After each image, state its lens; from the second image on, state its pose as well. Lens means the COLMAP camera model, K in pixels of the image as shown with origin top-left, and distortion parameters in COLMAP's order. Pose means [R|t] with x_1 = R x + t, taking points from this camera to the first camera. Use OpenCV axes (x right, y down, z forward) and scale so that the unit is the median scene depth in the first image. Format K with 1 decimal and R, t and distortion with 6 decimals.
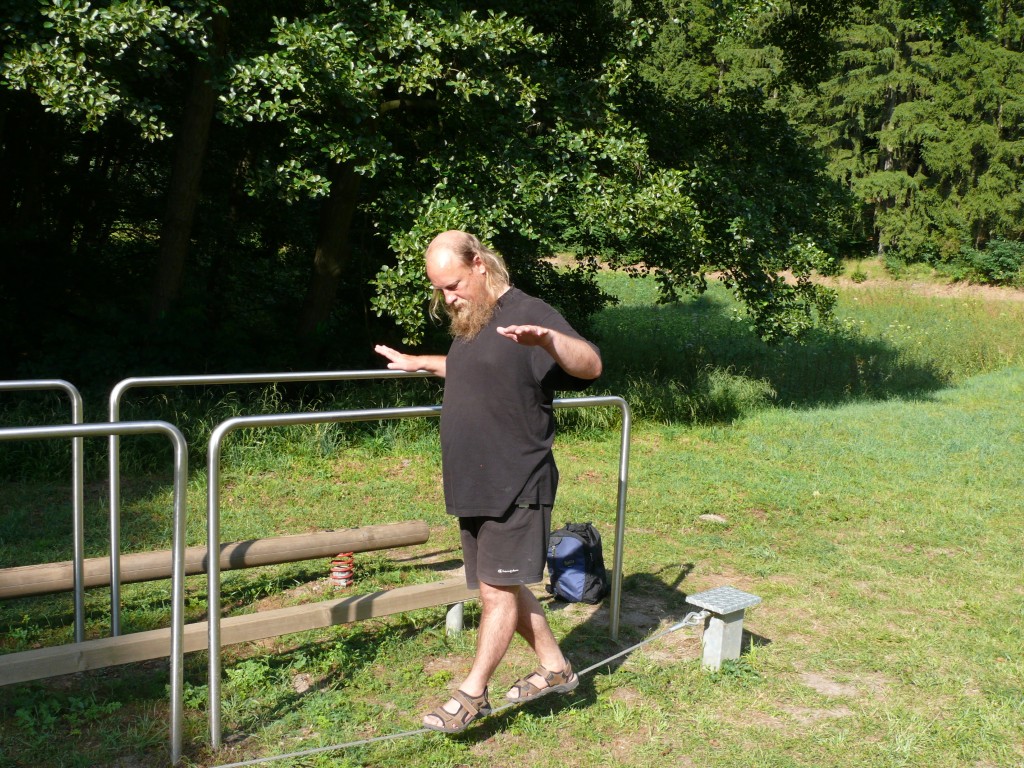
lens RADIAL K [[1073.6, 0, 512.0], [0, 1073.6, 384.0], [0, 0, 1]] dist [-0.193443, 0.243752]
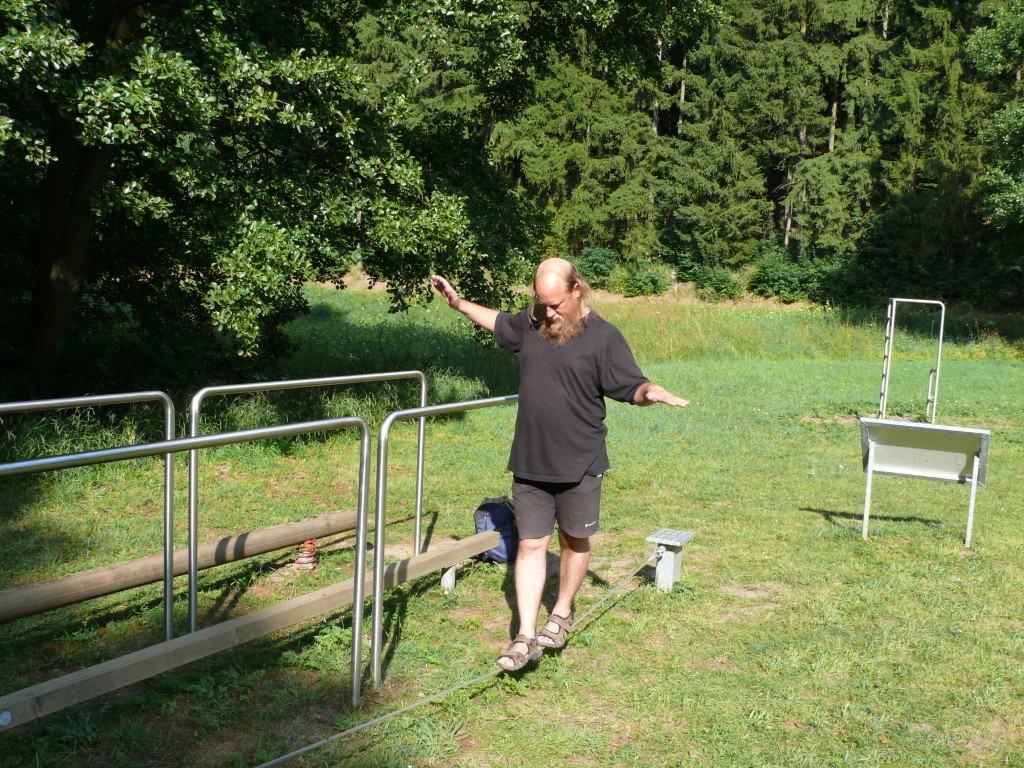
lens RADIAL K [[1073.6, 0, 512.0], [0, 1073.6, 384.0], [0, 0, 1]] dist [-0.193443, 0.243752]
pose [[0.925168, -0.041270, 0.377308, -0.221699], [0.043883, 0.999035, 0.001673, 0.000817], [-0.377013, 0.015010, 0.926086, -0.074232]]
